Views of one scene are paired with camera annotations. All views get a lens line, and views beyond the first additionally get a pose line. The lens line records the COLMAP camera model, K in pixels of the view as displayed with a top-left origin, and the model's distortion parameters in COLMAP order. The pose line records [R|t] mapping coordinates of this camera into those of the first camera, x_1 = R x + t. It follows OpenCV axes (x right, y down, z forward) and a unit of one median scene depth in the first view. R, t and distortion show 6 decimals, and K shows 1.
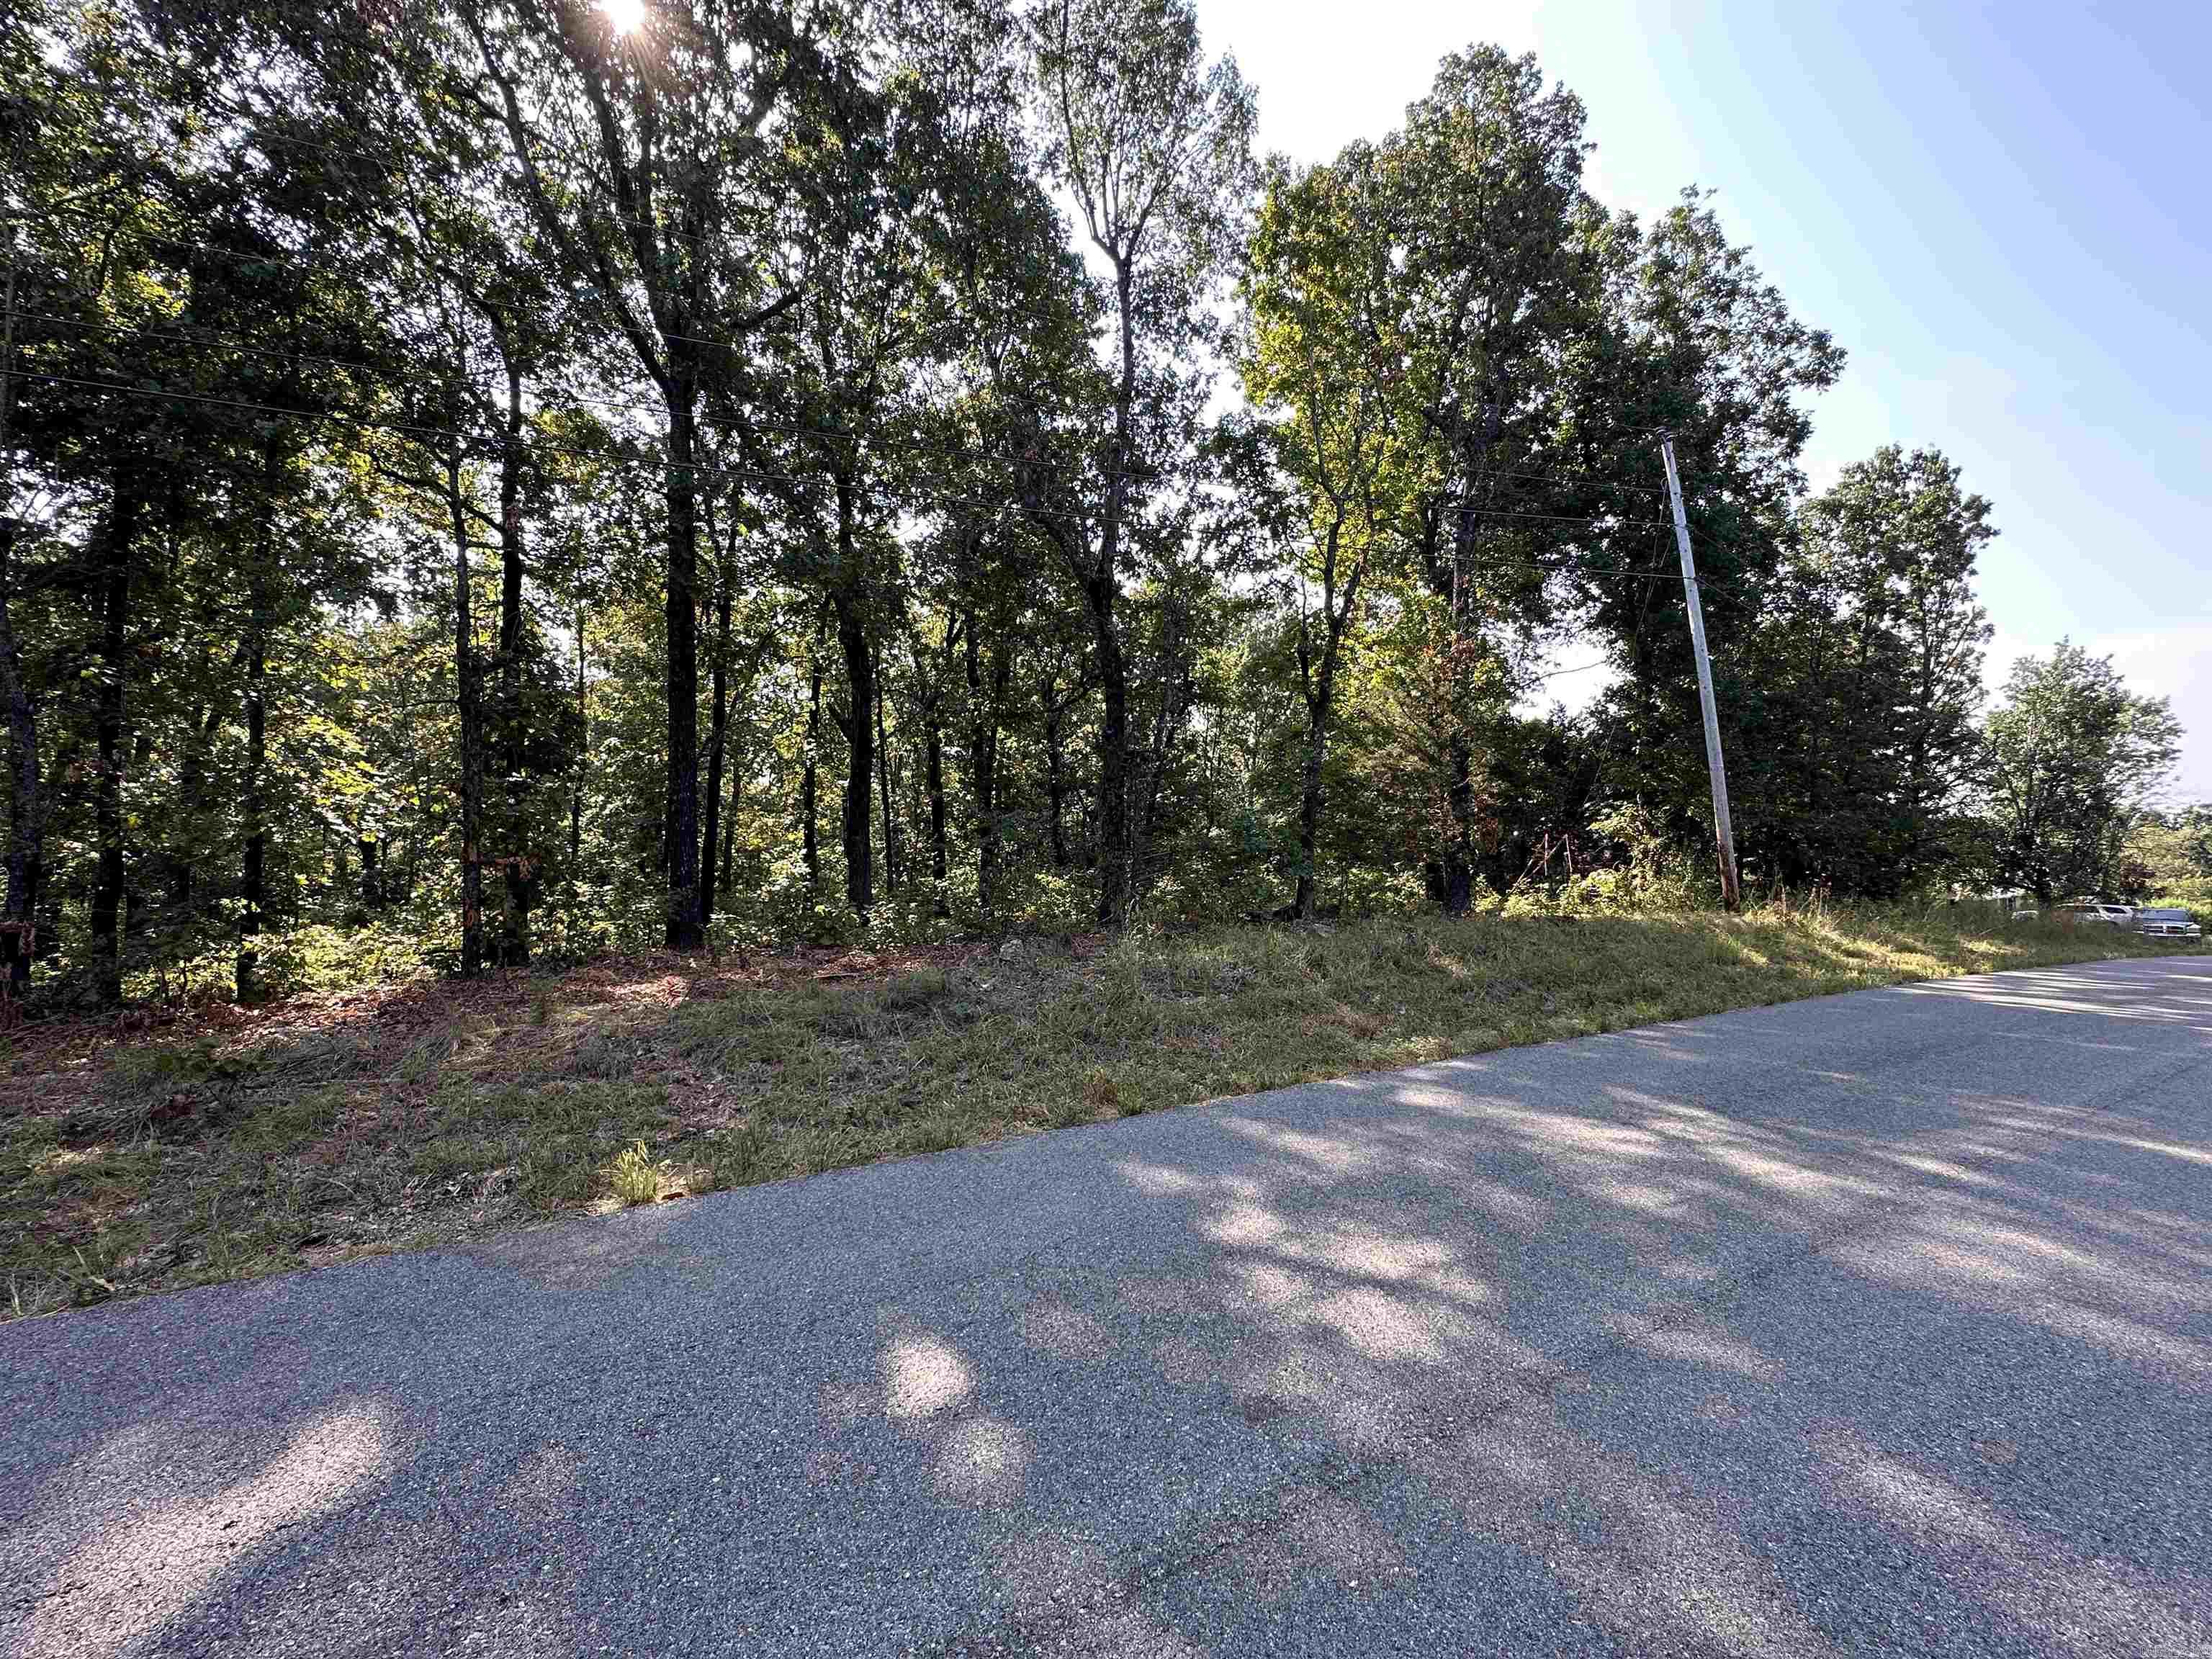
lens RADIAL K [[883.8, 0, 1106.1], [0, 883.8, 827.0], [0, 0, 1]] dist [-0.000809, -0.000105]
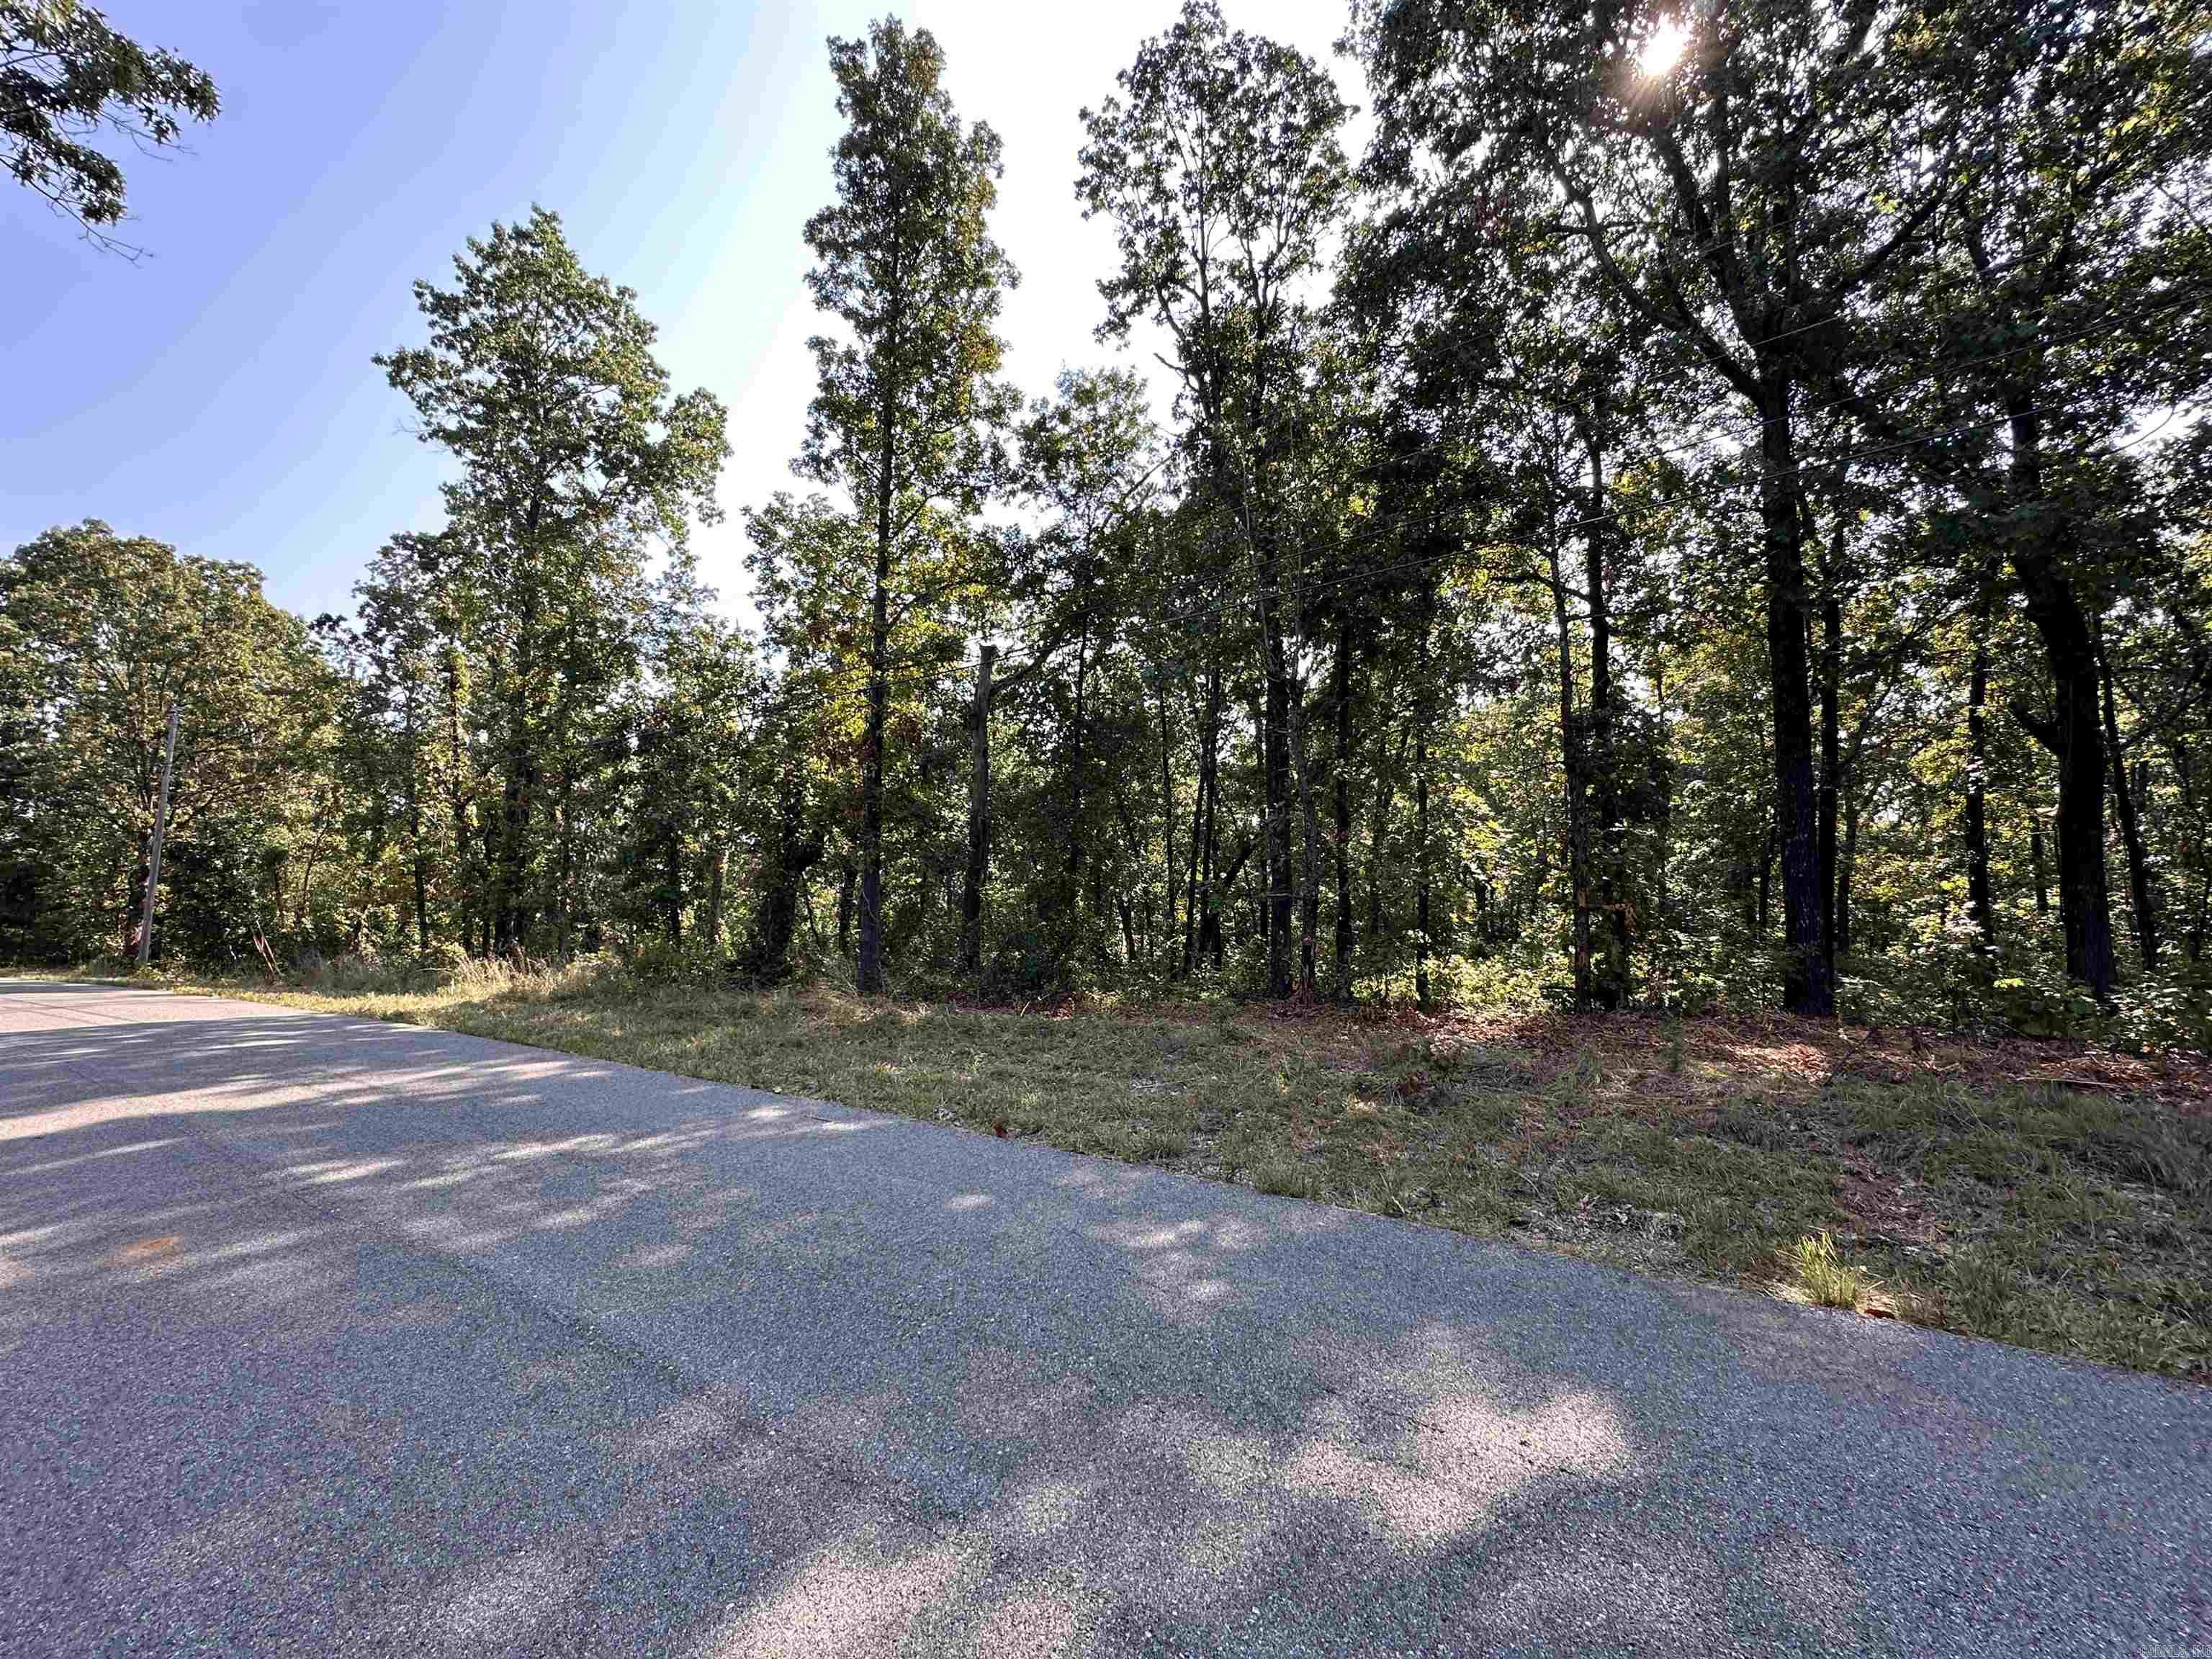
lens RADIAL K [[883.8, 0, 1106.1], [0, 883.8, 827.0], [0, 0, 1]] dist [-0.000809, -0.000105]
pose [[0.458454, -0.053885, -0.887083, -0.017312], [0.006563, 0.998338, -0.057251, -0.000698], [0.888694, 0.020425, 0.458045, -0.015544]]
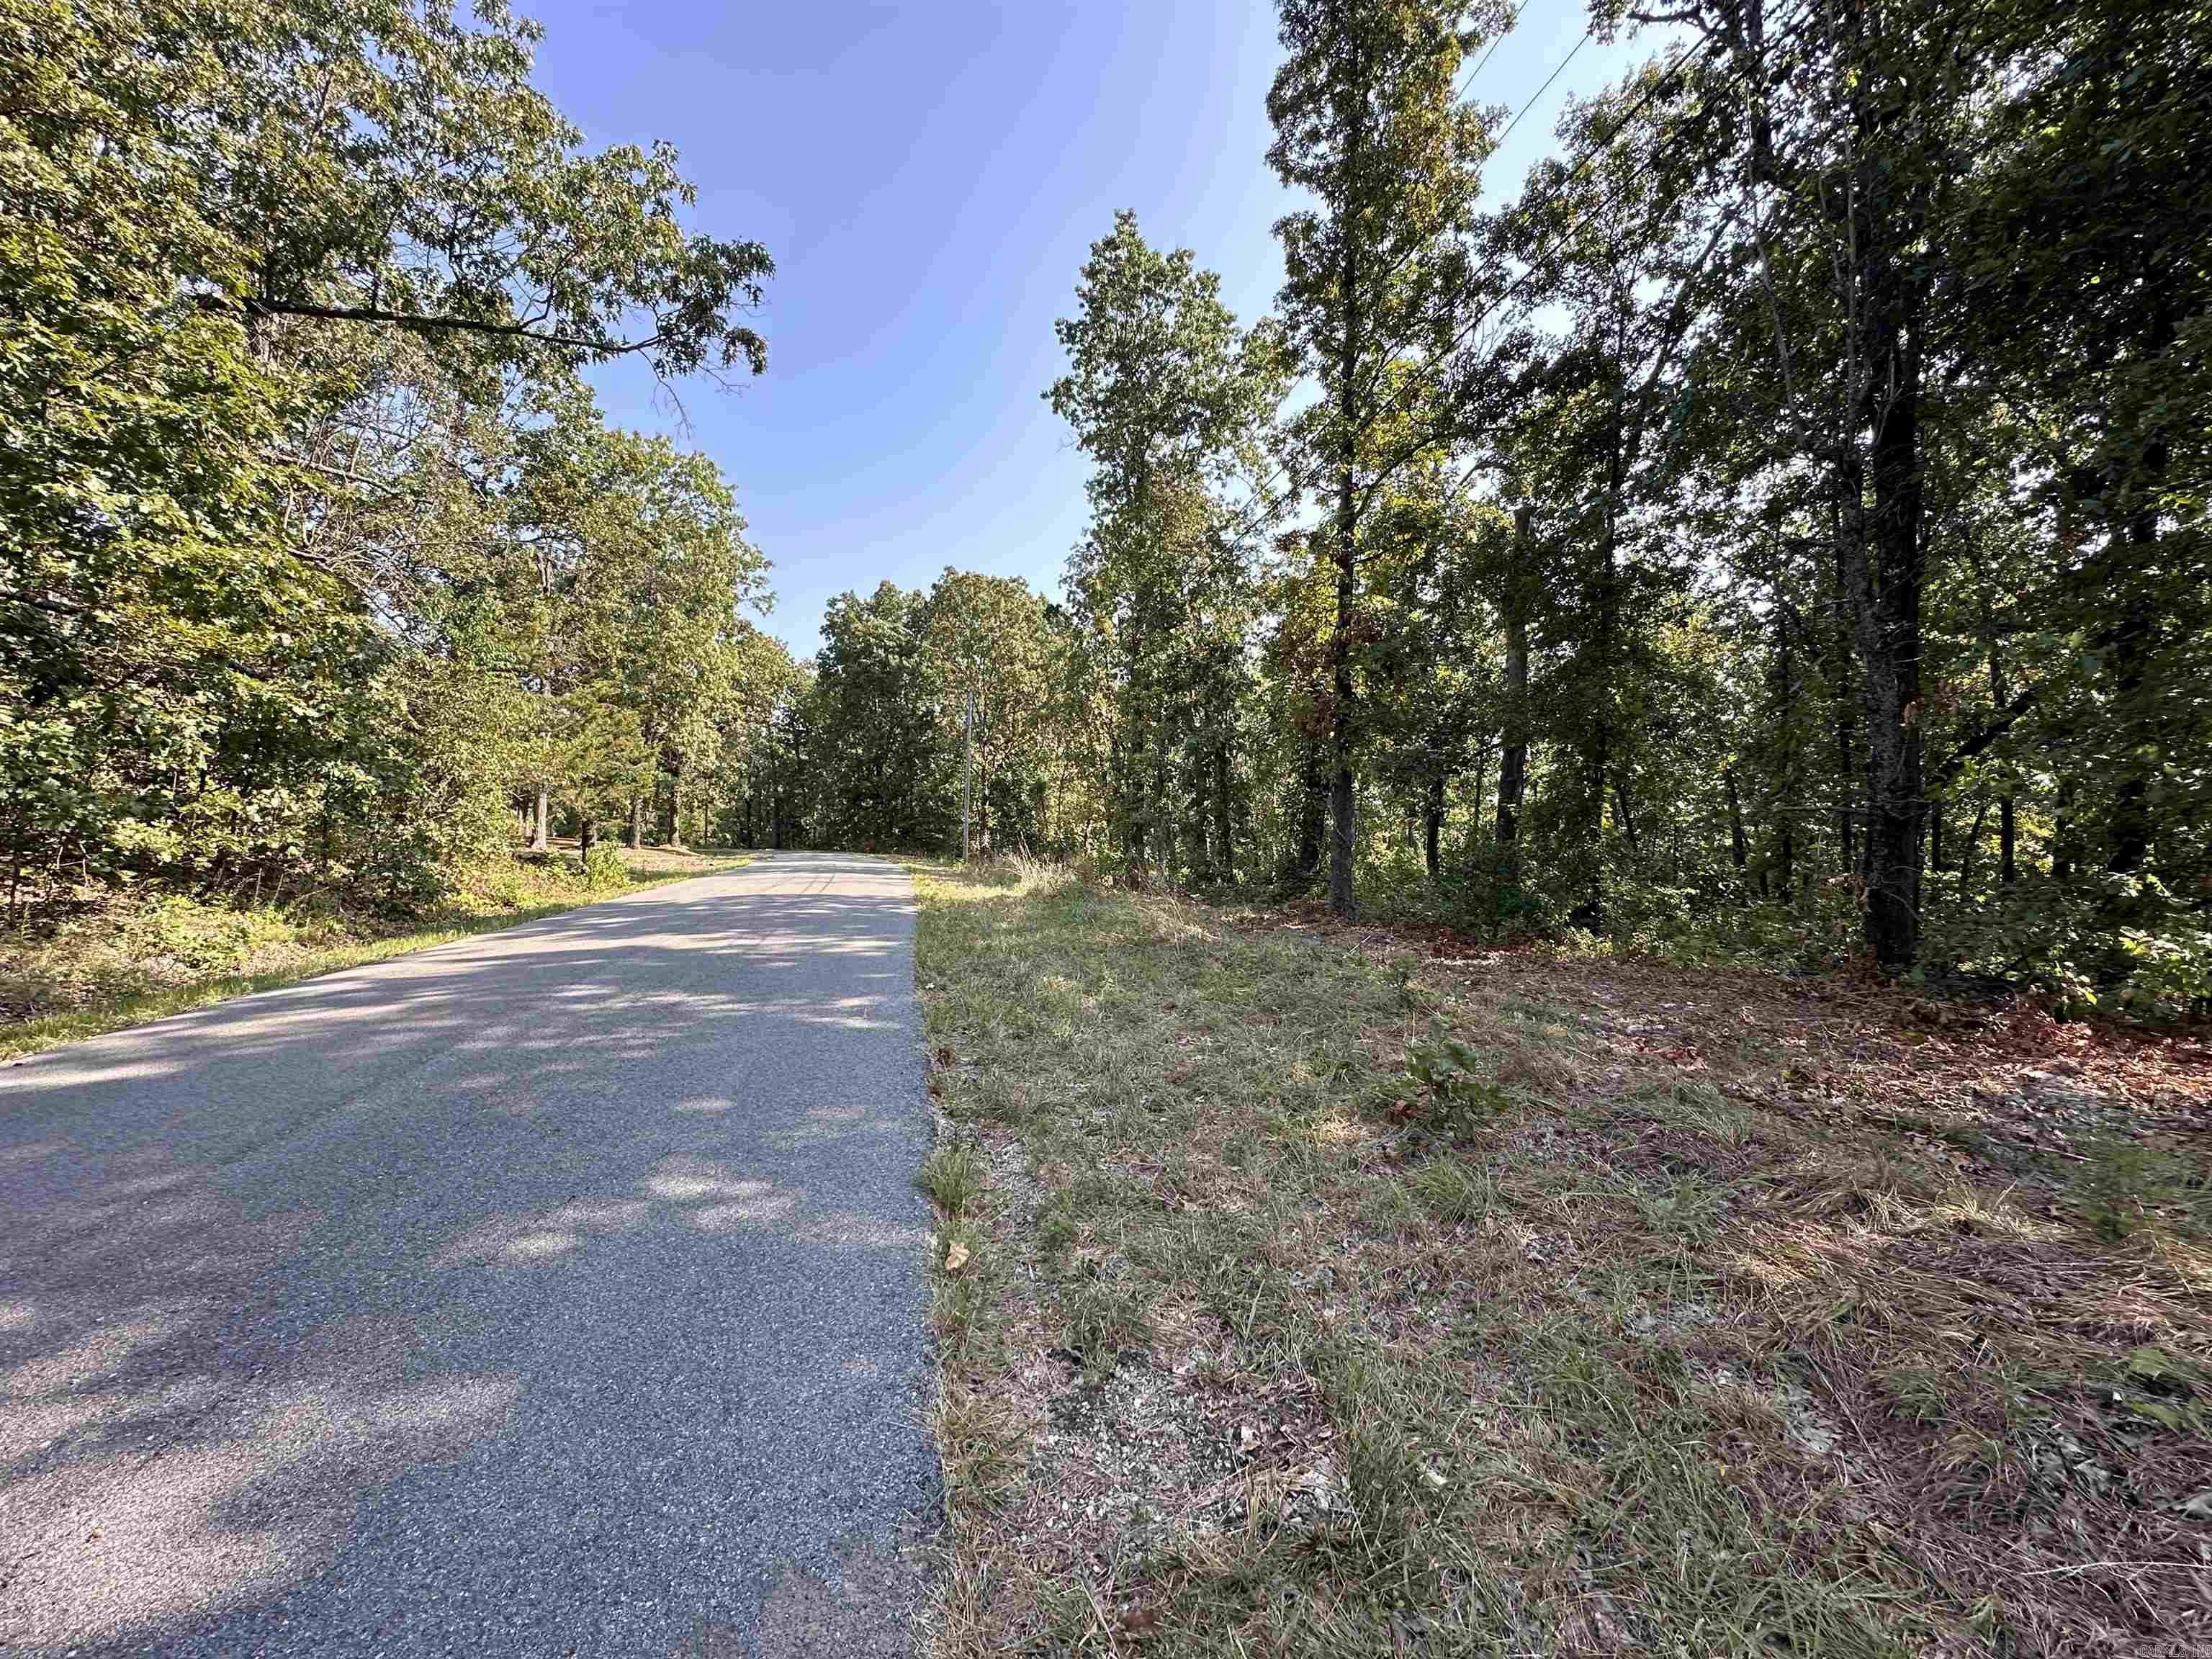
lens RADIAL K [[883.8, 0, 1106.1], [0, 883.8, 827.0], [0, 0, 1]] dist [-0.000809, -0.000105]
pose [[-0.297874, 0.027369, -0.954213, -0.069593], [0.020690, 0.999539, 0.022210, 0.011521], [0.954381, -0.013127, -0.298303, 0.329061]]
